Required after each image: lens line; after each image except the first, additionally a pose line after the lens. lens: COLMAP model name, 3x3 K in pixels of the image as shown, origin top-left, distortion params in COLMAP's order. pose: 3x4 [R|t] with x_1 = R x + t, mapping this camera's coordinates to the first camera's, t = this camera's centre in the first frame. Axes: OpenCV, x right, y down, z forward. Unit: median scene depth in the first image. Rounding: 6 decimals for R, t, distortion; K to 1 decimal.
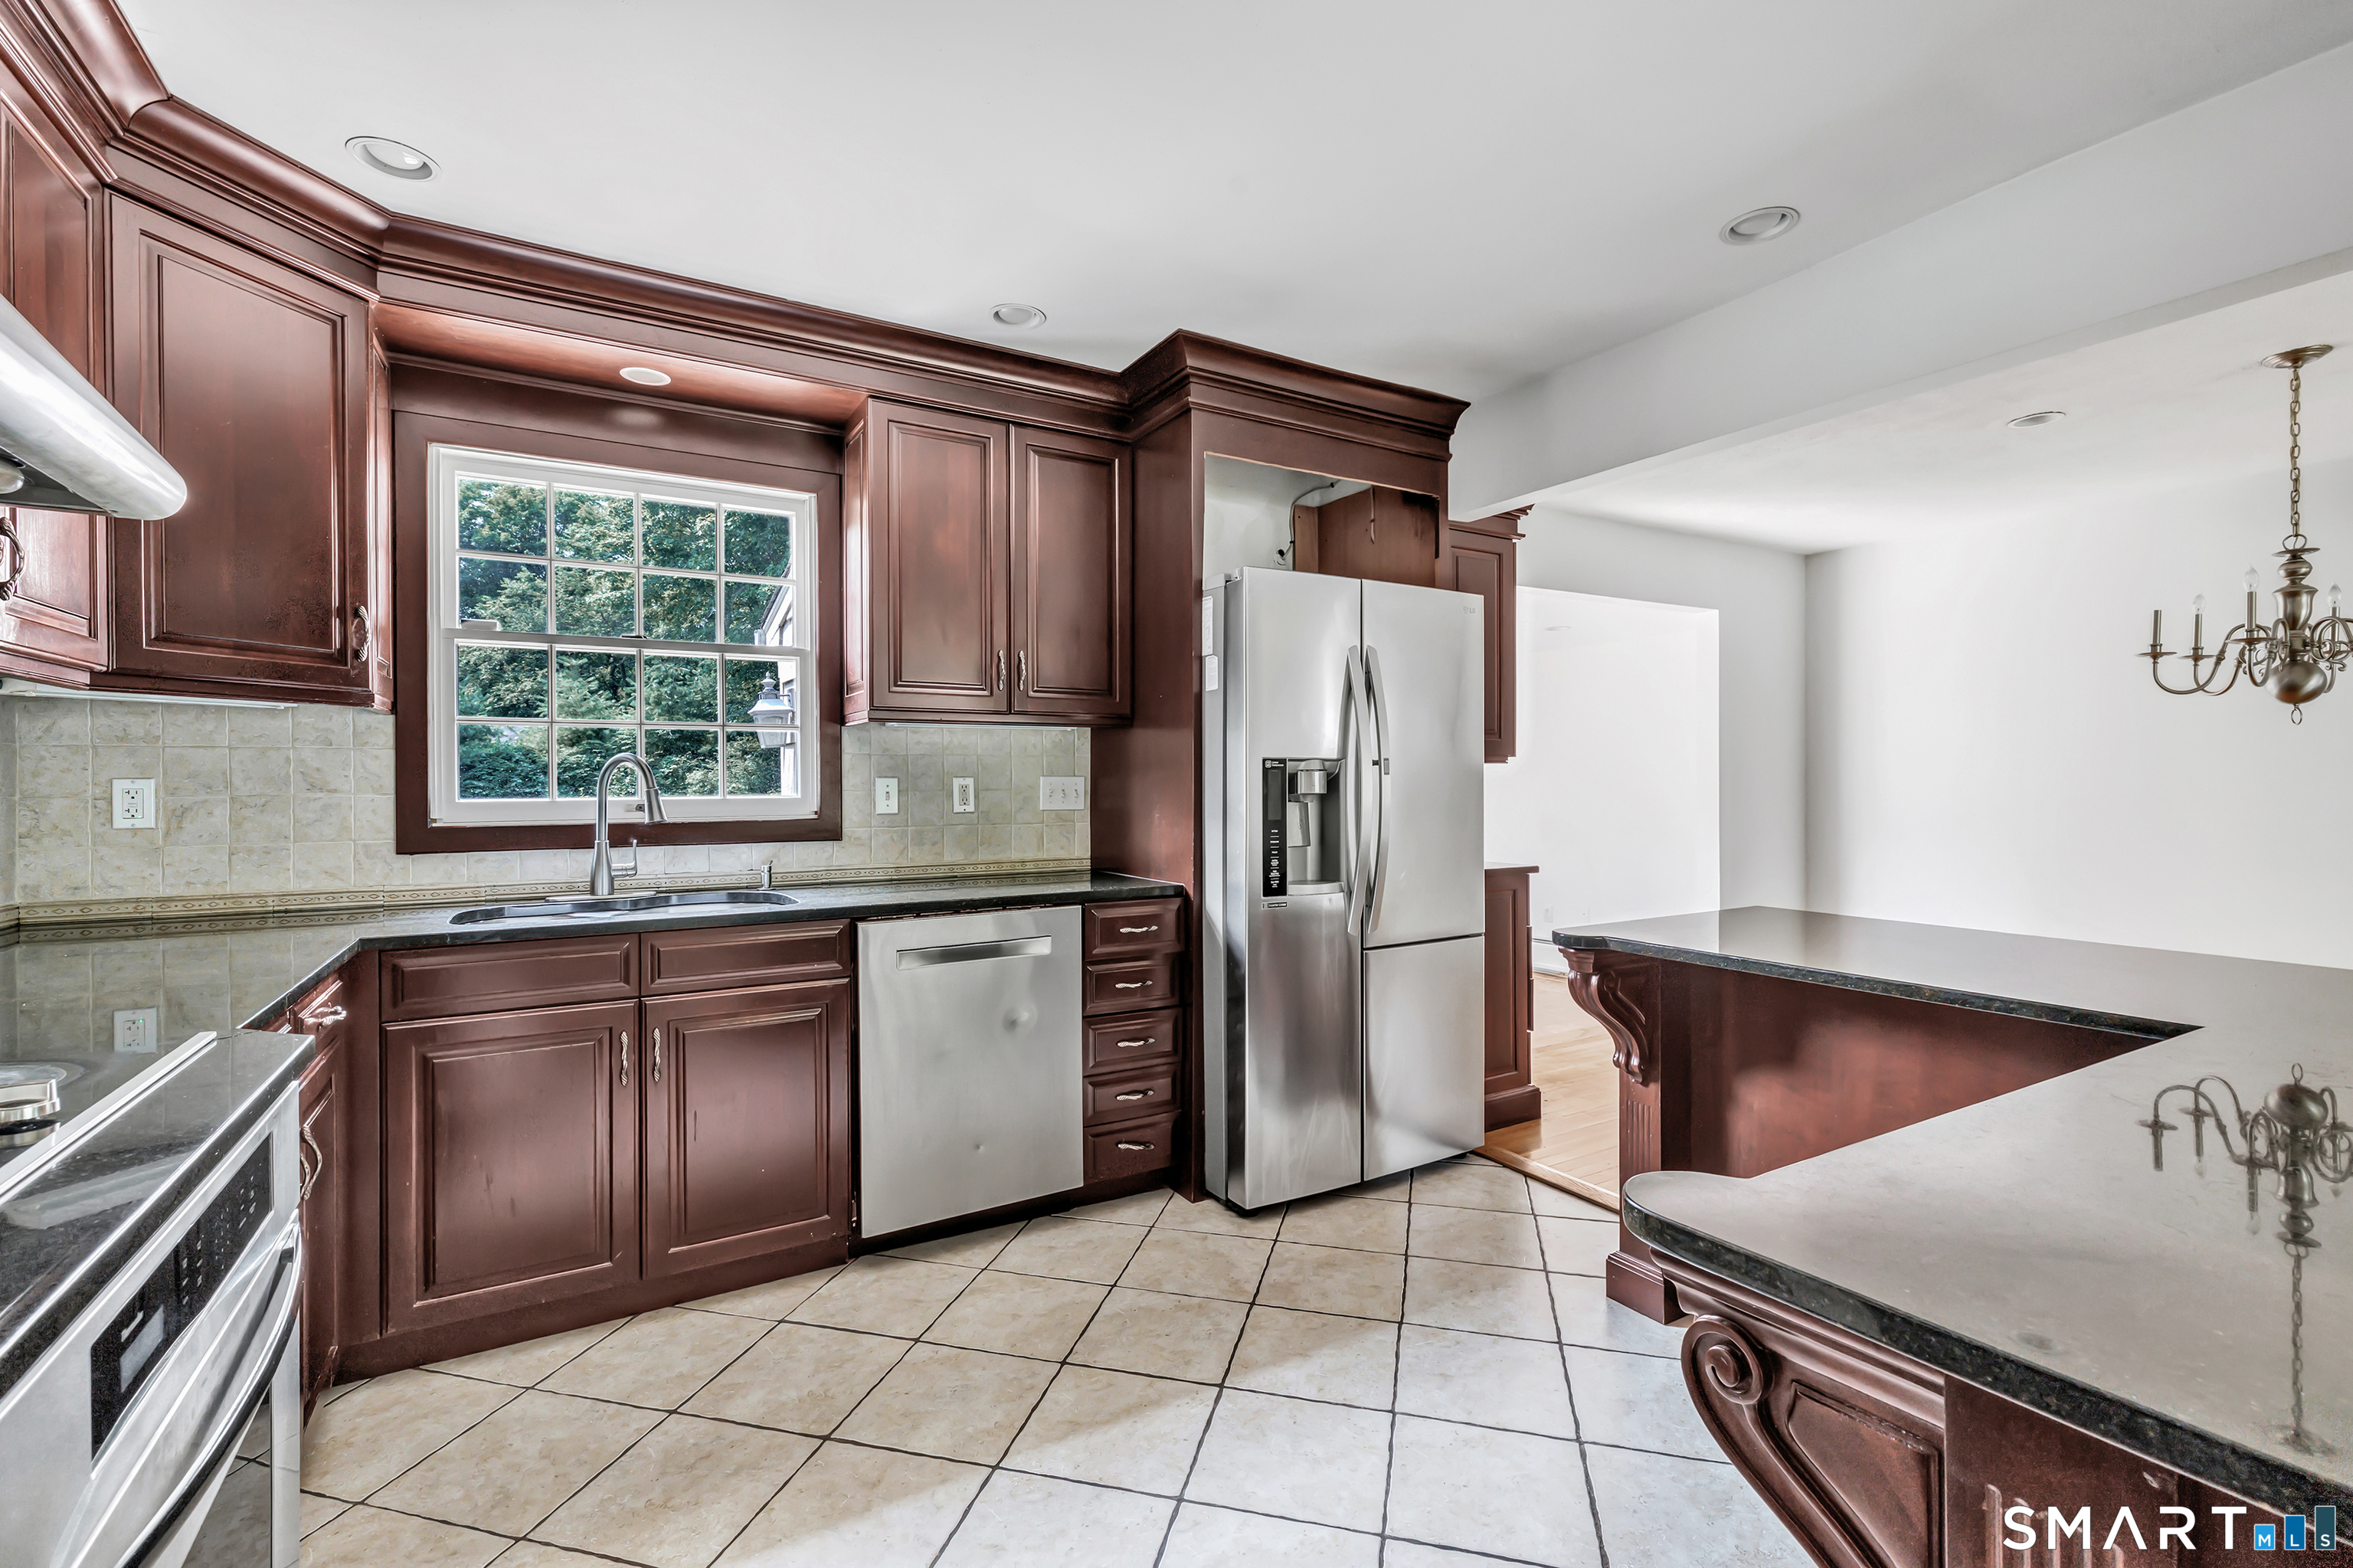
lens RADIAL K [[1051.1, 0, 1208.5], [0, 1051.1, 772.4], [0, 0, 1]] dist [-0.004954, -0.003303]
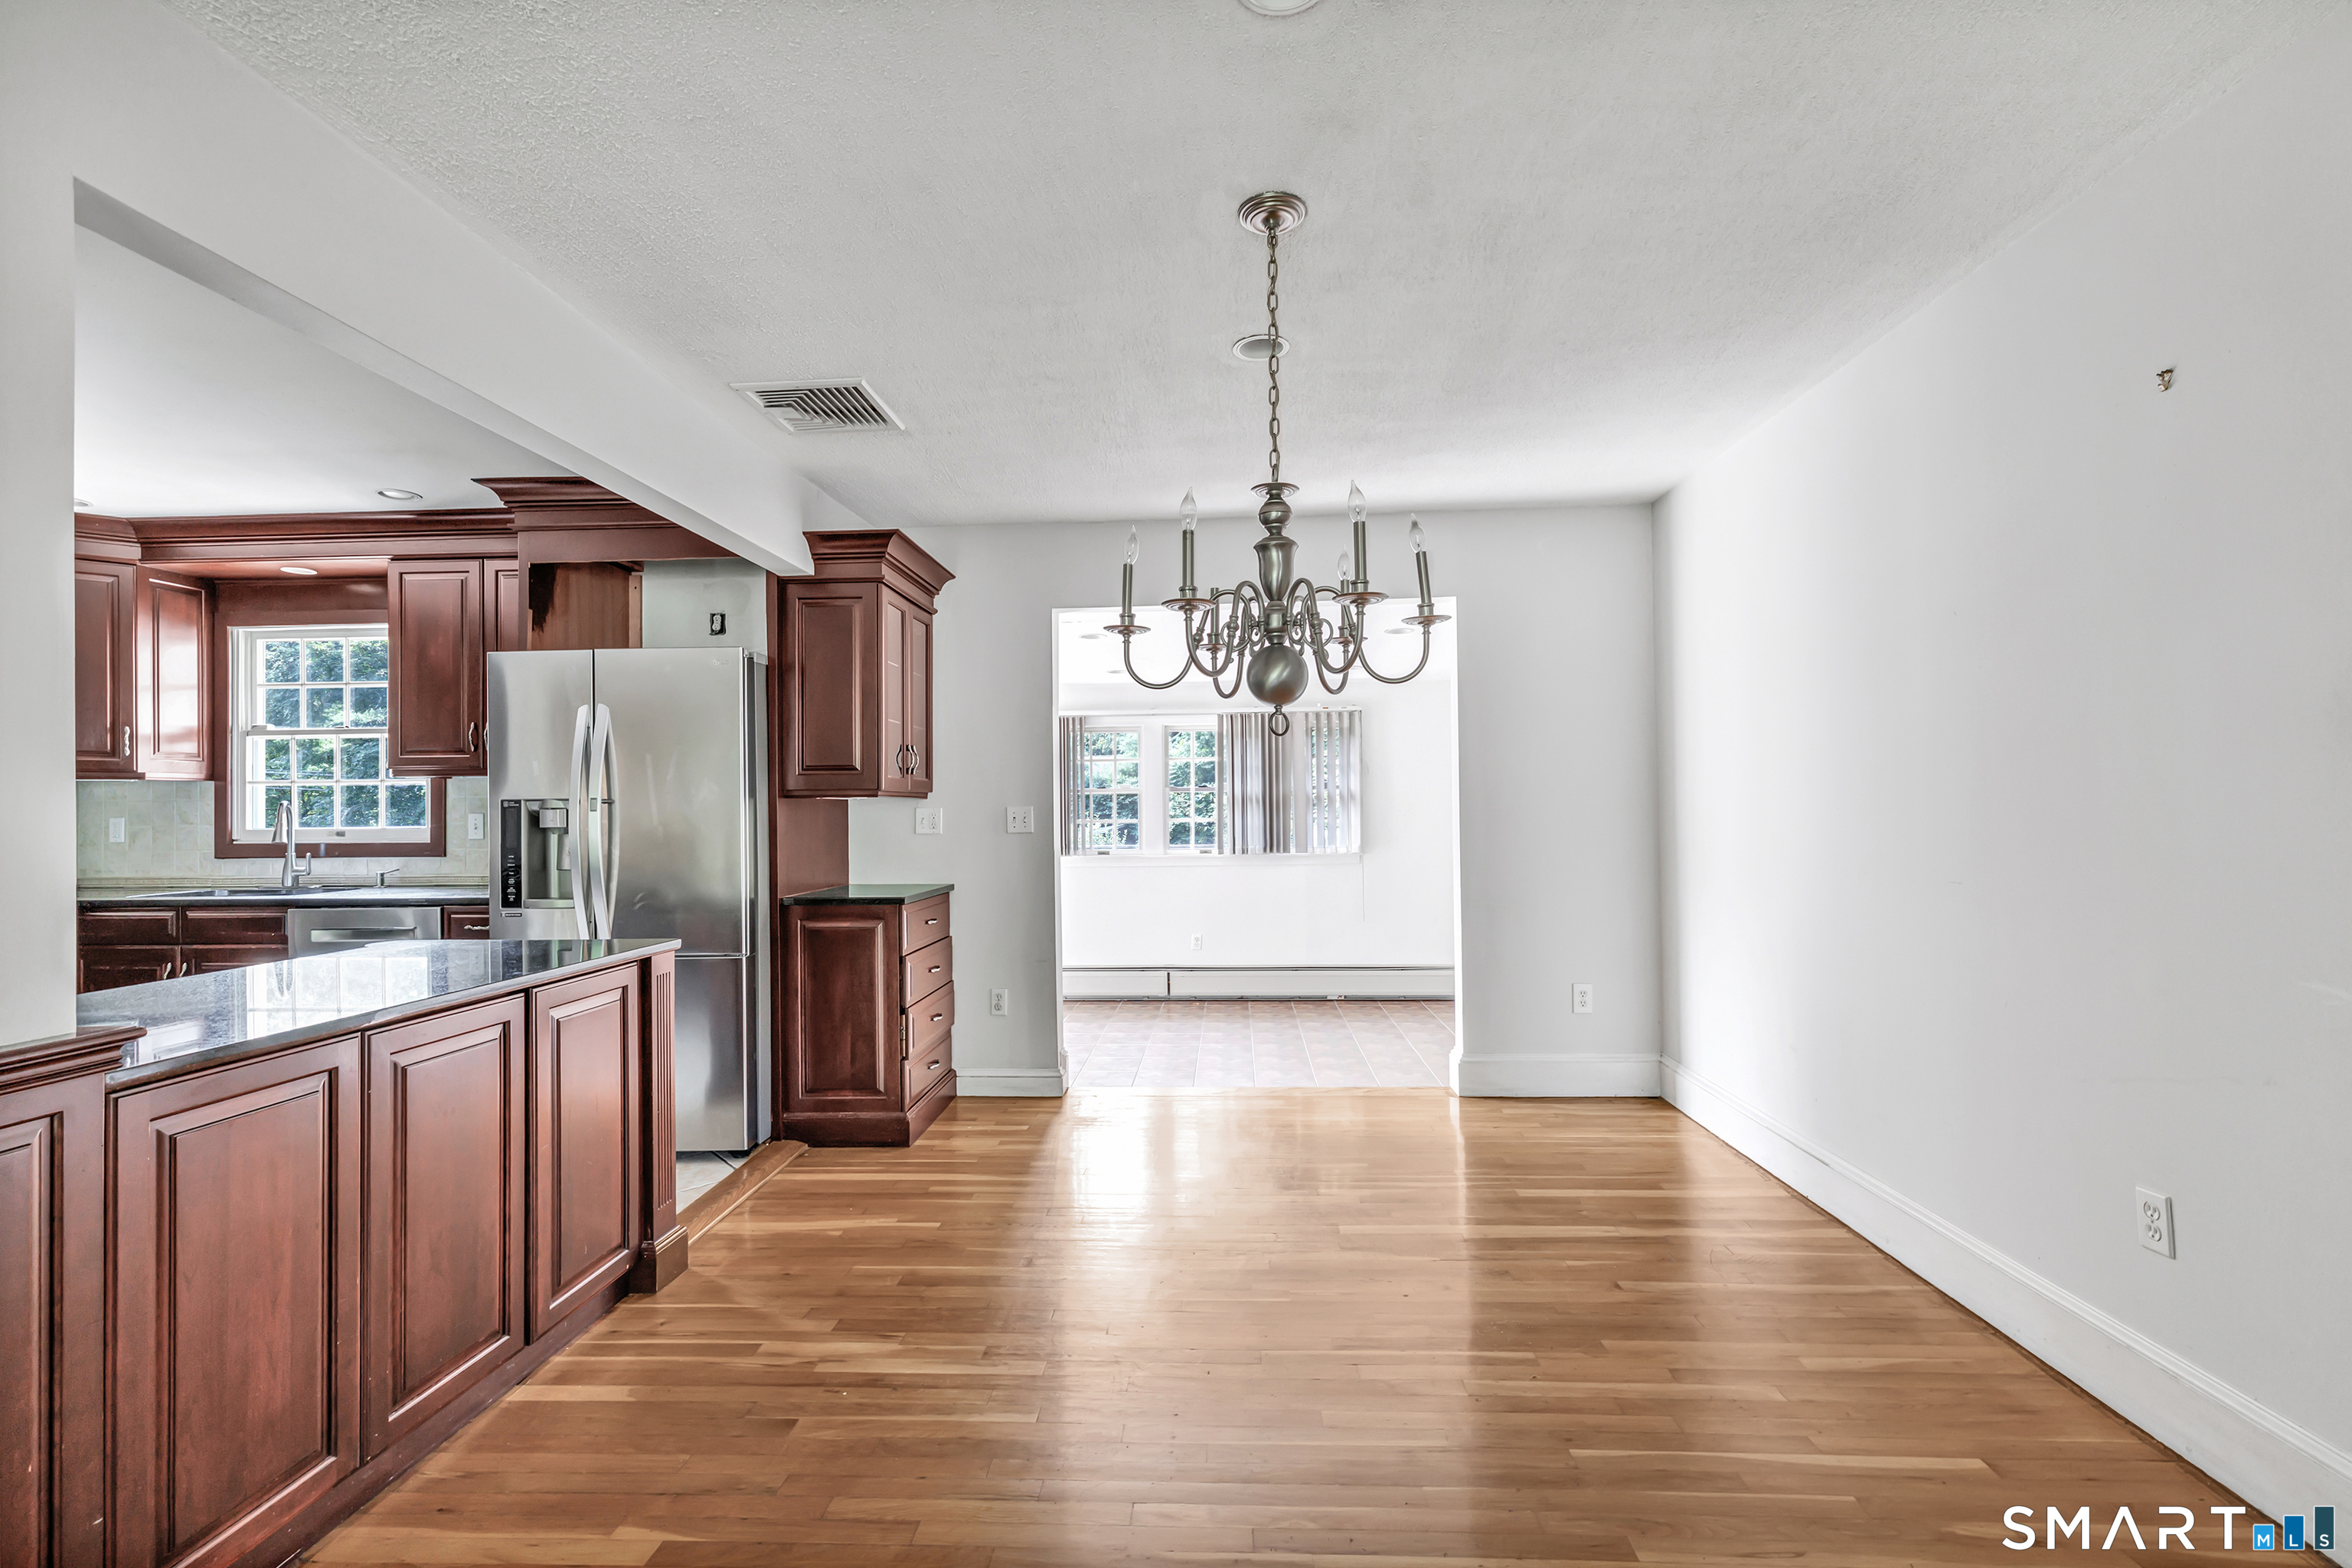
lens RADIAL K [[1050.6, 0, 1115.0], [0, 1050.6, 788.3], [0, 0, 1]] dist [-0.004954, -0.003303]
pose [[0.817195, -0.017351, -0.576099, 1.352134], [0.010364, 0.999828, -0.015412, 0.000653], [0.576267, 0.006623, 0.817234, 0.373593]]
